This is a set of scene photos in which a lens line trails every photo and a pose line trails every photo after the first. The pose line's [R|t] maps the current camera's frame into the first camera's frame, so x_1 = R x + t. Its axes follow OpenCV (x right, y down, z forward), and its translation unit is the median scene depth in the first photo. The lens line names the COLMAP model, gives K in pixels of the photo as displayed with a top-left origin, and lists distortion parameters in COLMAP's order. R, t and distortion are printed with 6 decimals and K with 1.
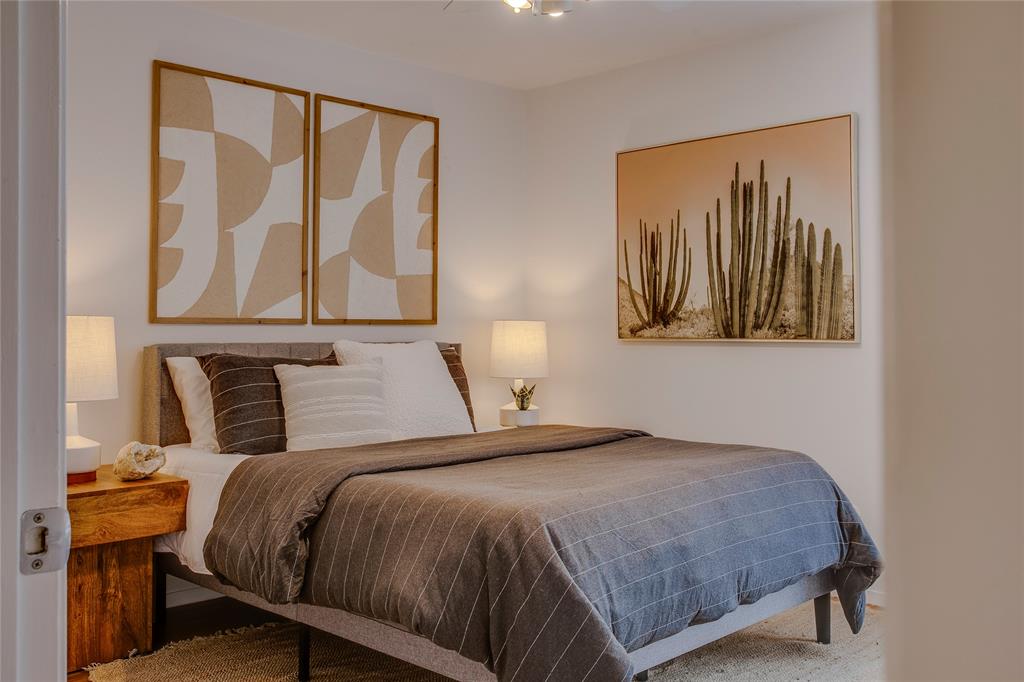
lens RADIAL K [[527.5, 0, 501.7], [0, 527.5, 341.7], [0, 0, 1]] dist [-0.054445, 0.044320]
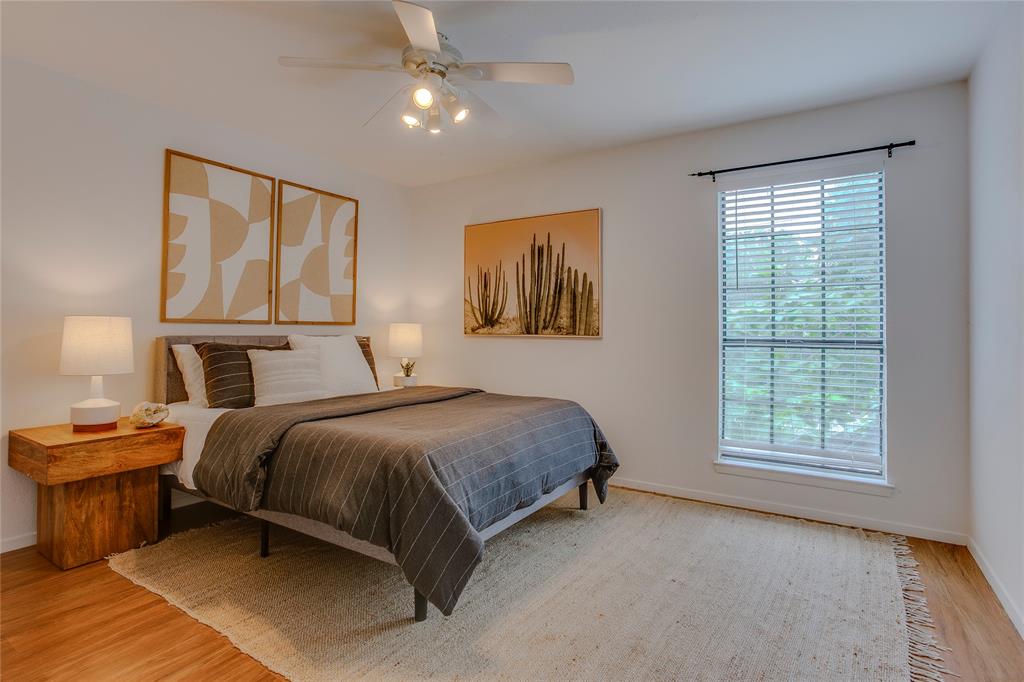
lens RADIAL K [[511.0, 0, 513.0], [0, 511.0, 326.4], [0, 0, 1]] dist [-0.069333, 0.039792]
pose [[0.984156, 0.008488, 0.177103, 0.075811], [-0.004832, 0.999766, -0.021063, 0.002324], [-0.177241, 0.019874, 0.983967, -0.611053]]
